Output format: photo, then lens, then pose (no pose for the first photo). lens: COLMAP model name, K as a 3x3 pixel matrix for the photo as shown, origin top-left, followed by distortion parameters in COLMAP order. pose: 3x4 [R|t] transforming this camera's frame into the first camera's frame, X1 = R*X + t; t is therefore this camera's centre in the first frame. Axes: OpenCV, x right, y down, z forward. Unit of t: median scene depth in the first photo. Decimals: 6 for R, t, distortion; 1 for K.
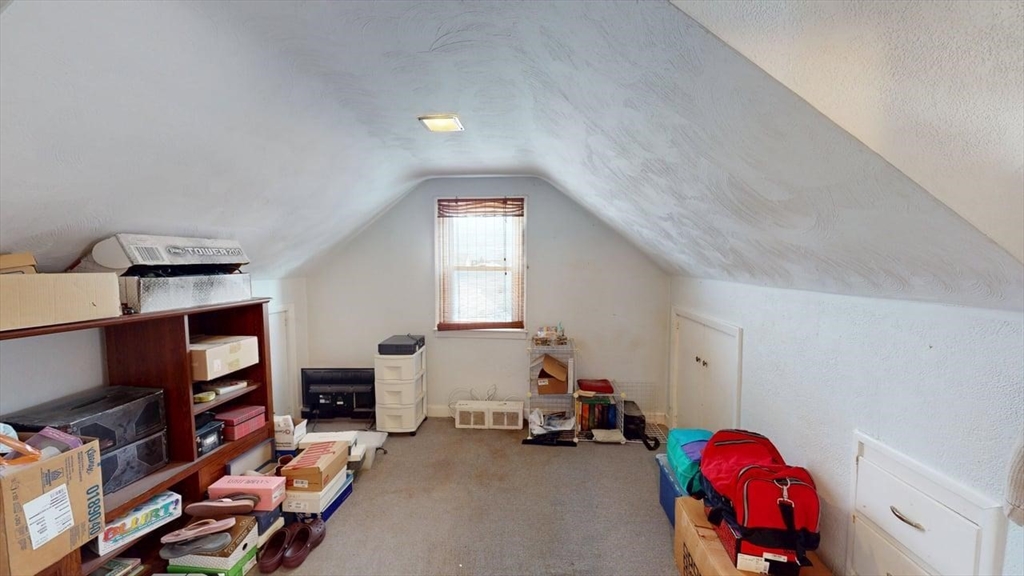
lens RADIAL K [[373.1, 0, 512.0], [0, 373.1, 288.0], [0, 0, 1]] dist [-0.000728, -0.000100]
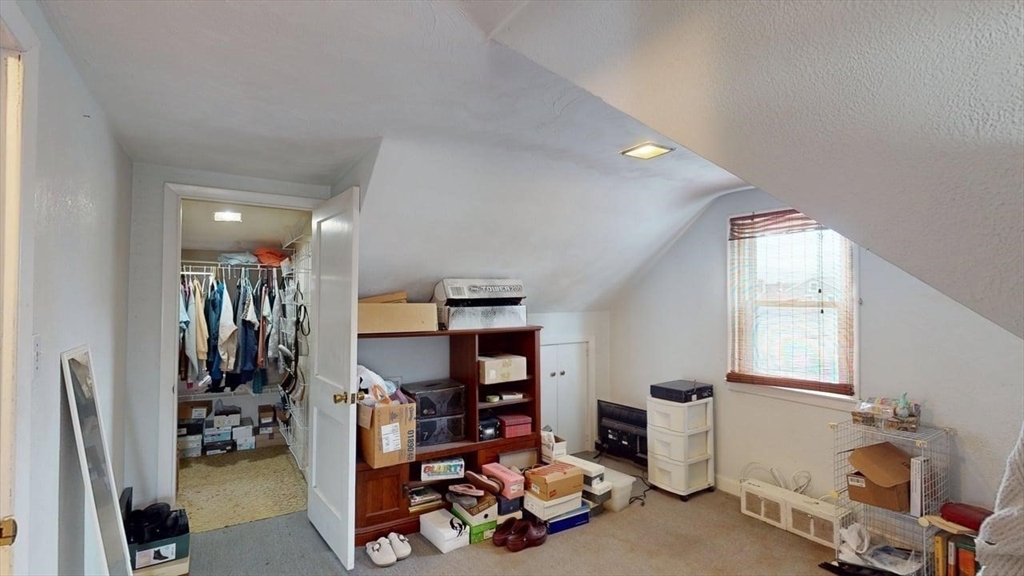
lens RADIAL K [[467.4, 0, 512.0], [0, 467.4, 288.0], [0, 0, 1]] dist [-0.000544, 0.000056]
pose [[0.602582, -0.018252, -0.797848, 0.496621], [-0.049752, 0.996935, -0.060383, -0.001164], [0.796504, 0.076080, 0.599827, 0.030040]]
